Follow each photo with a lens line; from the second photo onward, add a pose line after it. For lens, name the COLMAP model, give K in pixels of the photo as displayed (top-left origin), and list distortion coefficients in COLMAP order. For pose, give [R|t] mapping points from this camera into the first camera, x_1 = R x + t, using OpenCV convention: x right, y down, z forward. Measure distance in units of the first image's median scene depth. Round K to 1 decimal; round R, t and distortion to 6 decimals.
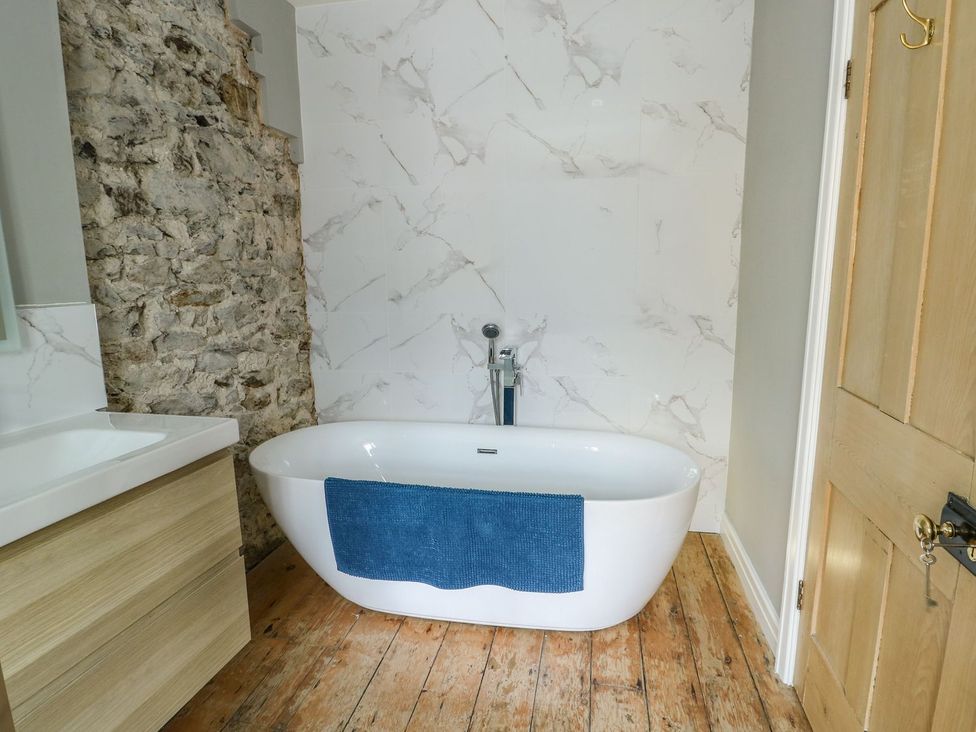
lens RADIAL K [[557.9, 0, 488.0], [0, 557.9, 366.0], [0, 0, 1]] dist [-0.000945, 0.000208]
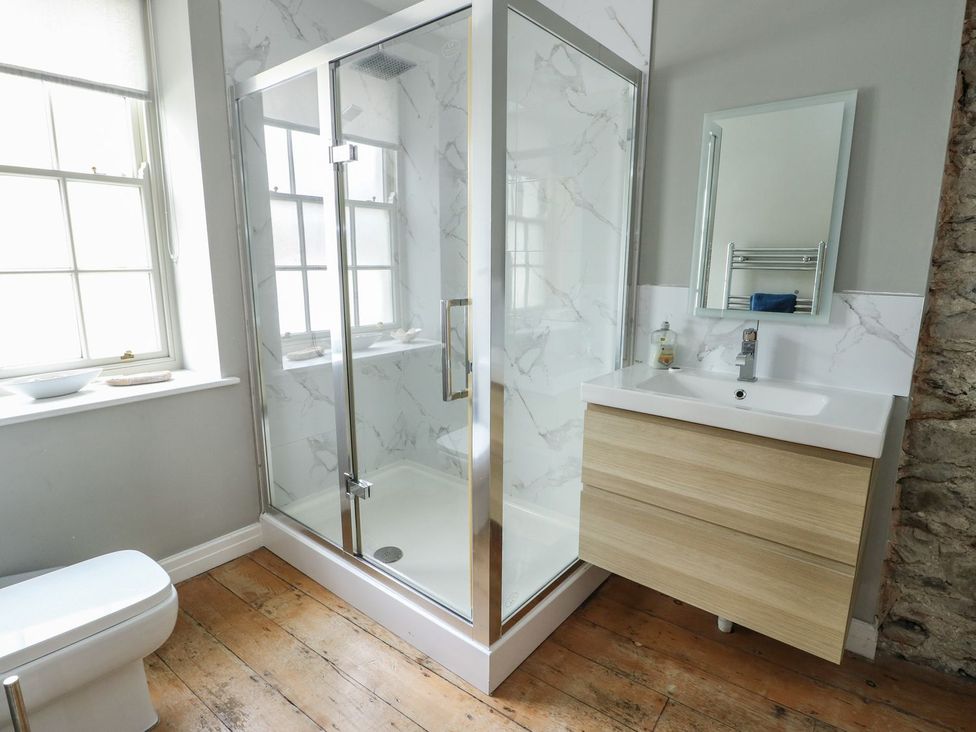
lens RADIAL K [[557.9, 0, 488.0], [0, 557.9, 366.0], [0, 0, 1]] dist [-0.000945, 0.000208]
pose [[-0.445656, 0.187278, -0.875396, 0.622764], [-0.151883, 0.947878, 0.280106, -0.171313], [0.882226, 0.257789, -0.393983, 0.804295]]
